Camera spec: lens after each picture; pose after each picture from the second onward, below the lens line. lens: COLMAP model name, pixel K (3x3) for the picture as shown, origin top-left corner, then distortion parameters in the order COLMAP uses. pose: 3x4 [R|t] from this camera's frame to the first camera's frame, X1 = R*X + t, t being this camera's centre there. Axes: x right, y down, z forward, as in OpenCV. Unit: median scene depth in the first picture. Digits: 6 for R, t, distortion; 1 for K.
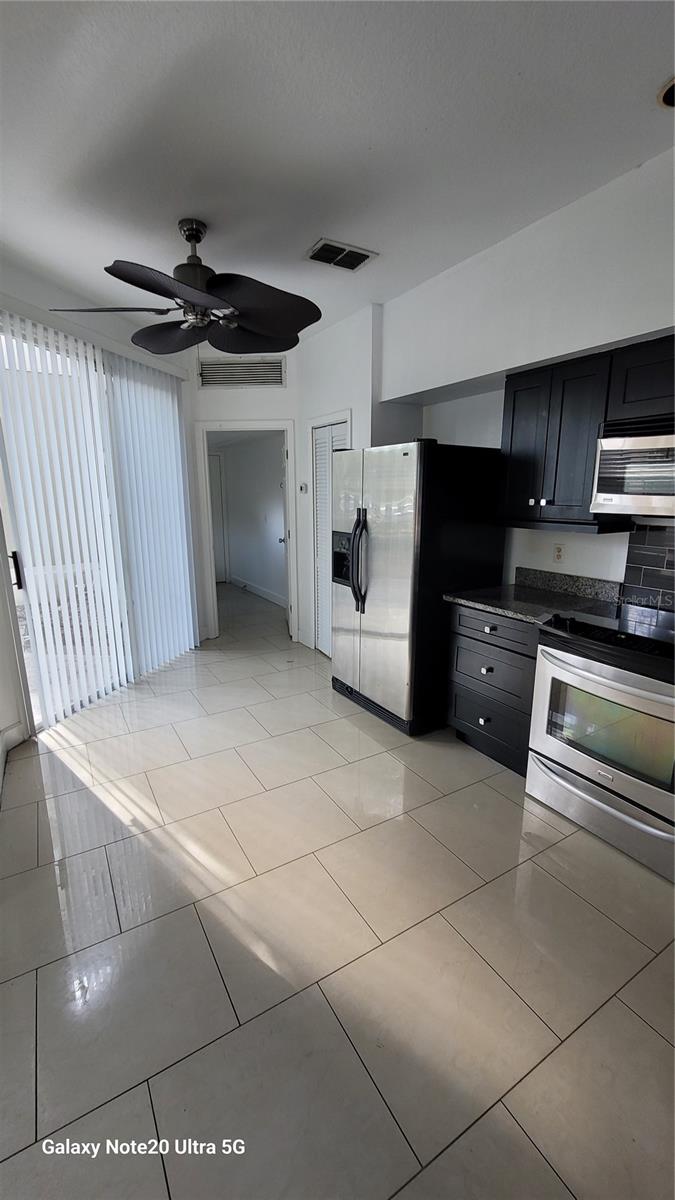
lens RADIAL K [[487.0, 0, 337.5], [0, 487.0, 600.0], [0, 0, 1]] dist [-0.000331, -0.000062]
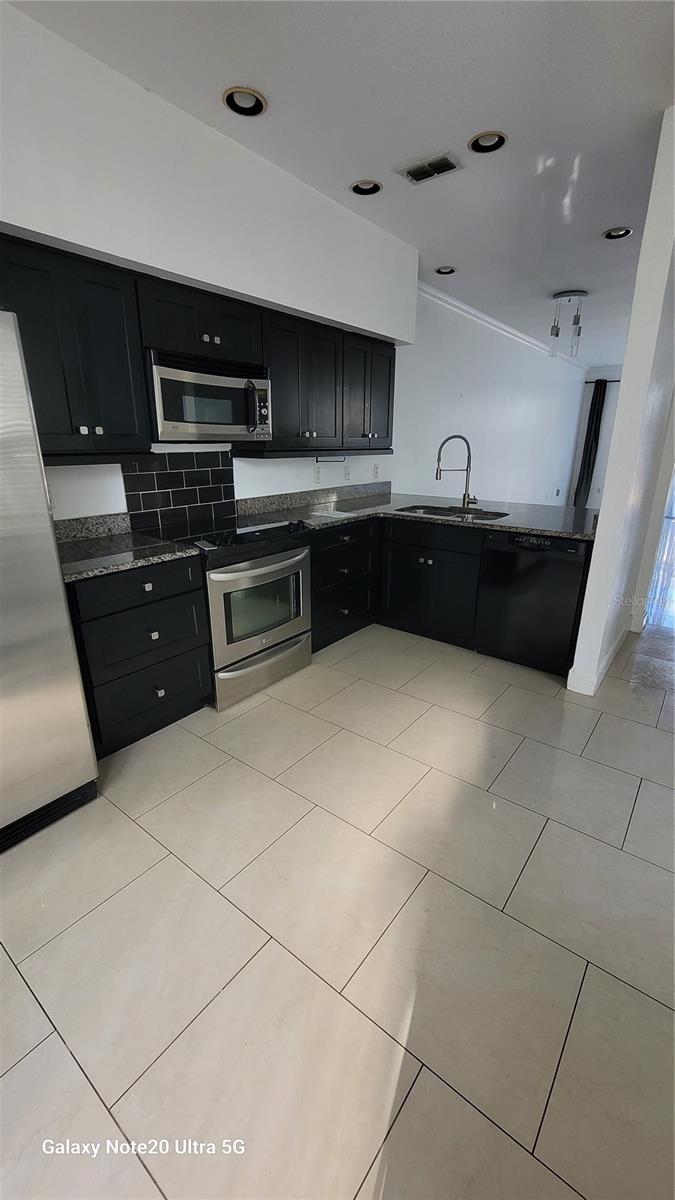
lens RADIAL K [[487.0, 0, 337.5], [0, 487.0, 600.0], [0, 0, 1]] dist [-0.000331, -0.000062]
pose [[-0.361536, -0.286823, 0.887144, -0.609433], [0.170363, 0.915164, 0.365310, -0.184477], [-0.916661, 0.283209, -0.282001, 1.016687]]
